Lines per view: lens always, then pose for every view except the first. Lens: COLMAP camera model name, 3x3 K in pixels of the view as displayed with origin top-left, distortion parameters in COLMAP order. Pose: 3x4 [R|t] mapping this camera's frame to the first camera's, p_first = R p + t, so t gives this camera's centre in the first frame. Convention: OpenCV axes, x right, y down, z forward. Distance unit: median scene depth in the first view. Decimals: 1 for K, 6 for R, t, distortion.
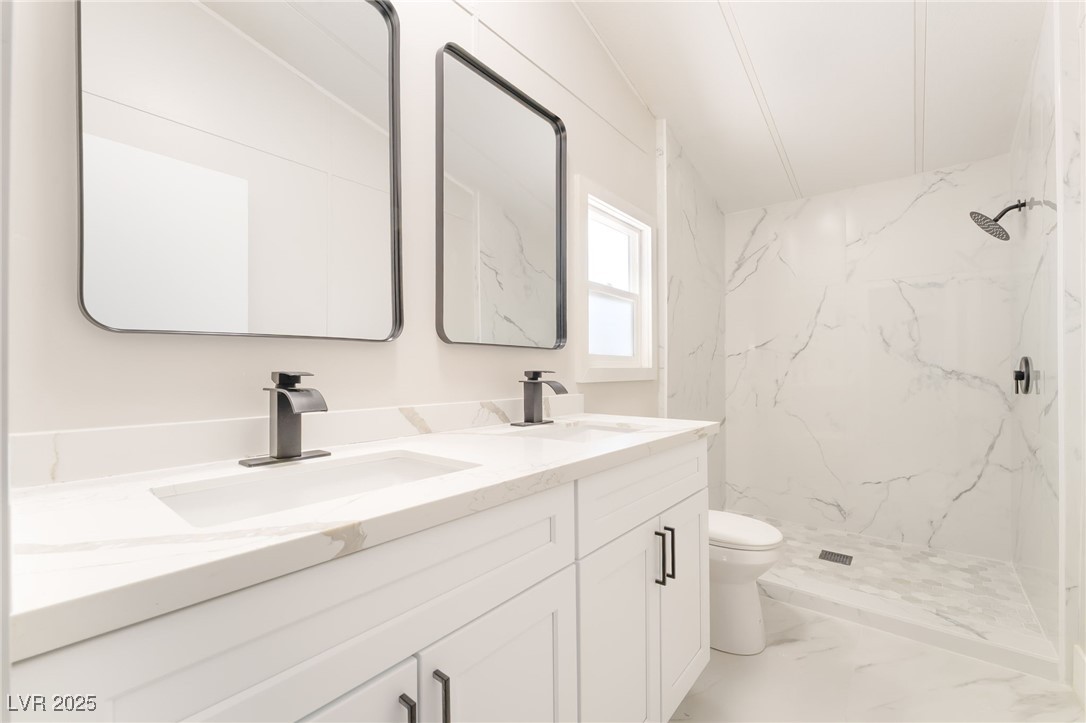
lens RADIAL K [[454.4, 0, 549.8], [0, 454.4, 364.3], [0, 0, 1]] dist [0.004774, -0.000156]
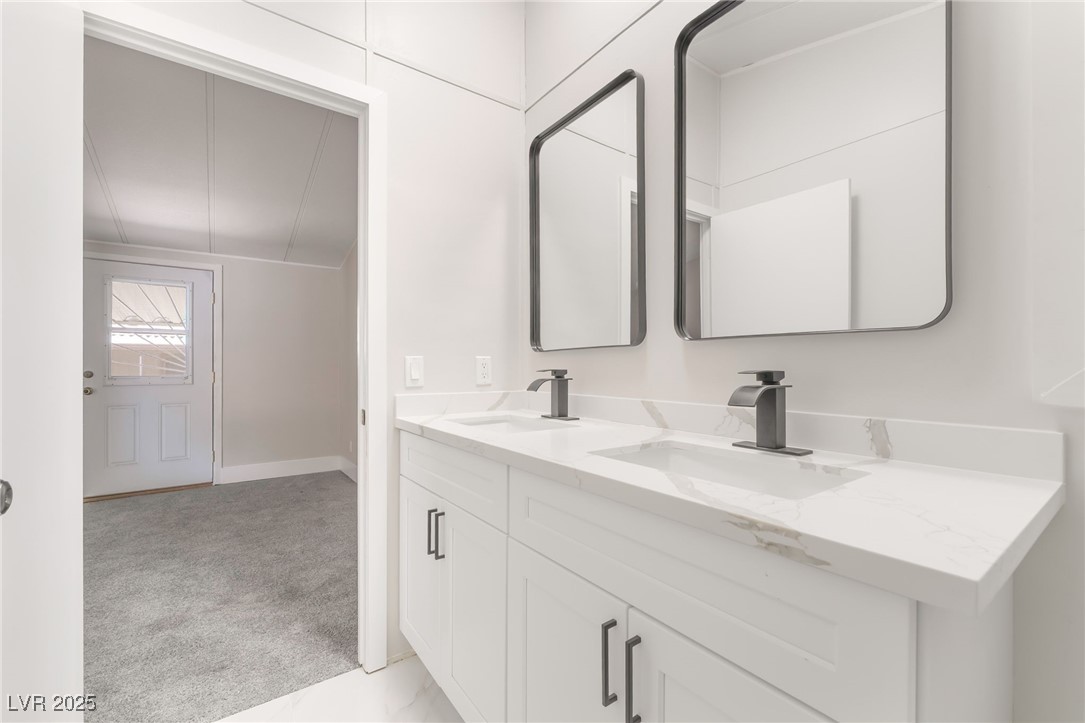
lens RADIAL K [[454.0, 0, 548.2], [0, 454.0, 368.8], [0, 0, 1]] dist [0.004774, -0.000156]
pose [[-0.263718, 0.000591, -0.964600, 0.841500], [0.009358, 0.999954, -0.001946, 0.013936], [0.964554, -0.009540, -0.263712, 1.049487]]
